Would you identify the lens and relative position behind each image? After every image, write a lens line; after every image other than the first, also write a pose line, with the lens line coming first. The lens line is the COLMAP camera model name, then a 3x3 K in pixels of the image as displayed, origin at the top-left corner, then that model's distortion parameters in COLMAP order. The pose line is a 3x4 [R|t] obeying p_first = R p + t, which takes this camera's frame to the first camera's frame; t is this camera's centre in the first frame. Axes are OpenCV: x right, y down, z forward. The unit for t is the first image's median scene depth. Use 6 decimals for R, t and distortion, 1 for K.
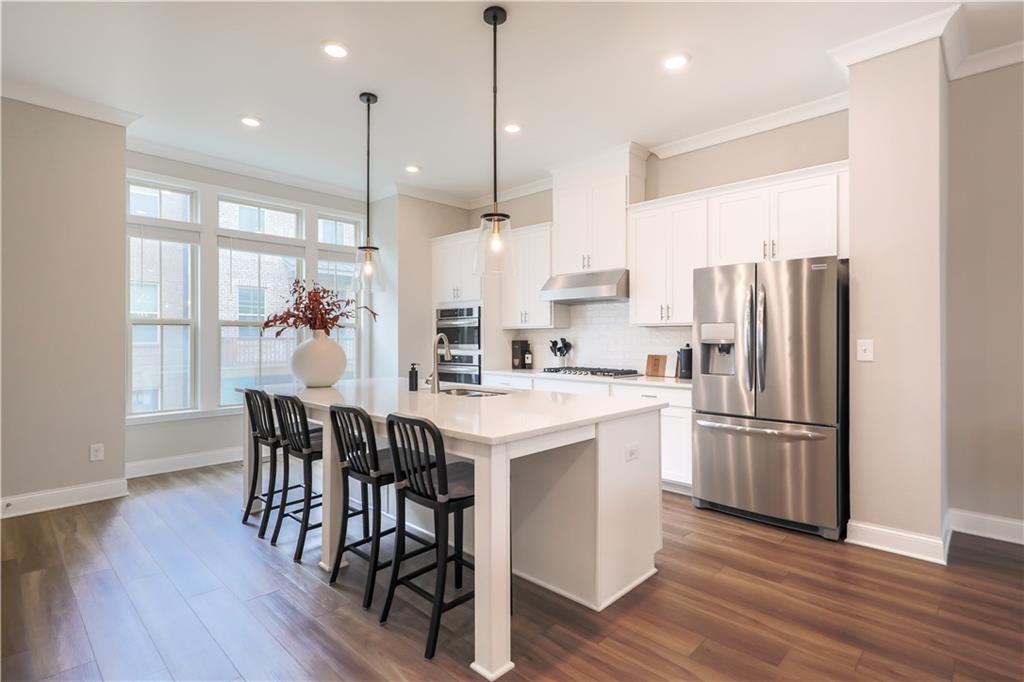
lens RADIAL K [[507.6, 0, 529.2], [0, 507.6, 330.9], [0, 0, 1]] dist [0.016120, 0.000423]
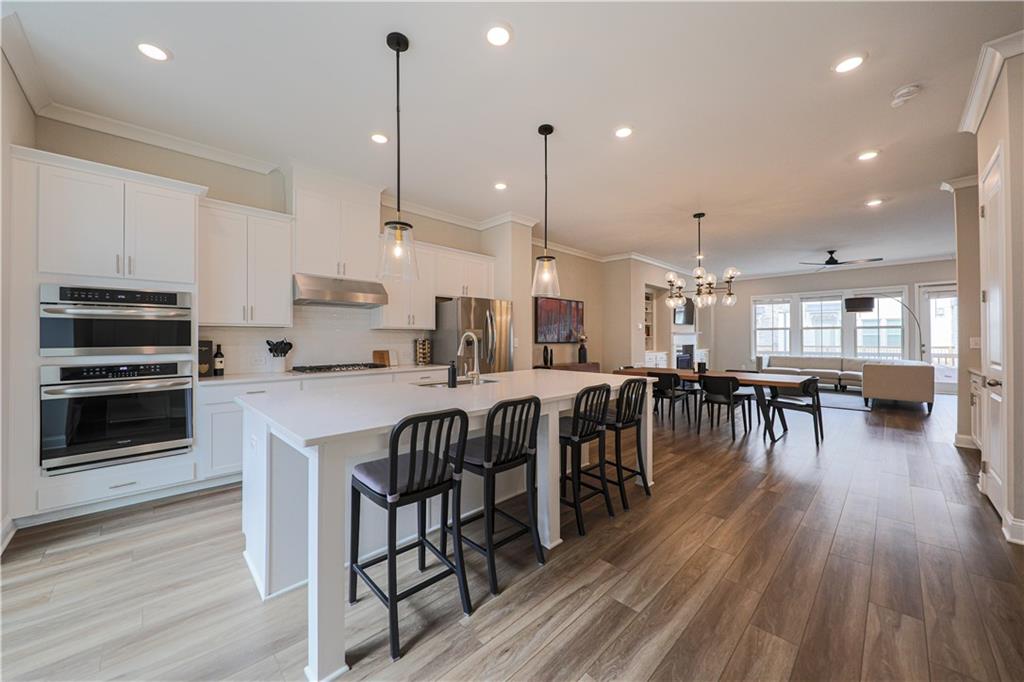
lens RADIAL K [[361.2, 0, 505.6], [0, 361.2, 341.4], [0, 0, 1]] dist [-0.000069, -0.000512]
pose [[0.072603, -0.004092, 0.997353, -0.658134], [-0.006849, 0.999966, 0.004601, 0.016104], [-0.997337, -0.007165, 0.072573, 0.584512]]
